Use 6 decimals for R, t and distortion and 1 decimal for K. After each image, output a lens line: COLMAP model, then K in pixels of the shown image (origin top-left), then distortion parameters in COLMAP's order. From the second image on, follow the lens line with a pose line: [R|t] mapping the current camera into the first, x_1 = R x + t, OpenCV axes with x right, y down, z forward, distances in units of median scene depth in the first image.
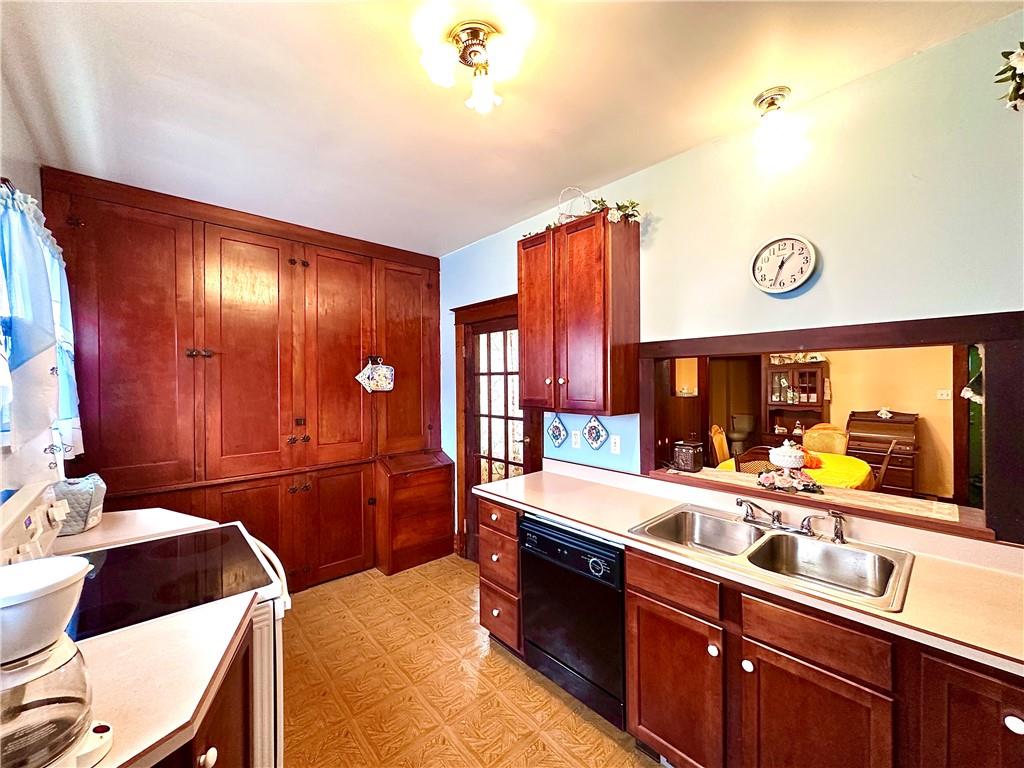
lens RADIAL K [[408.2, 0, 508.6], [0, 408.2, 383.0], [0, 0, 1]] dist [-0.002543, -0.000326]
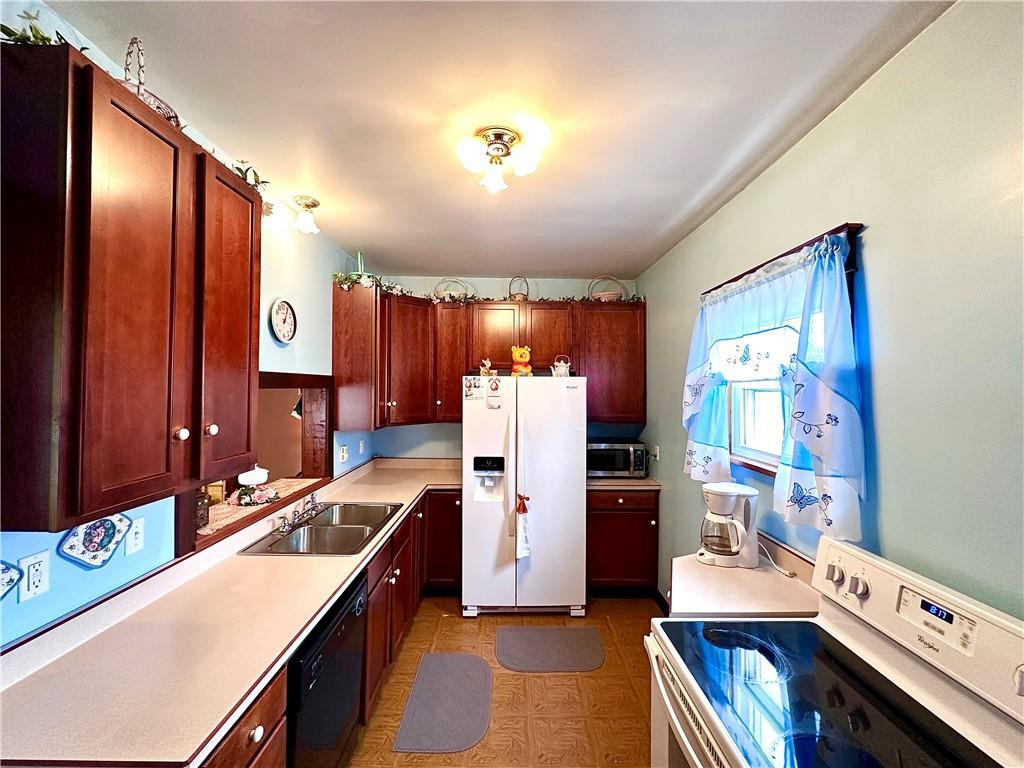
lens RADIAL K [[408.2, 0, 508.6], [0, 408.2, 383.0], [0, 0, 1]] dist [-0.002543, -0.000326]
pose [[-0.718595, 0.014962, 0.695268, -0.511132], [0.008756, 0.999884, -0.012468, -0.053906], [-0.695374, -0.002872, -0.718642, 1.022880]]
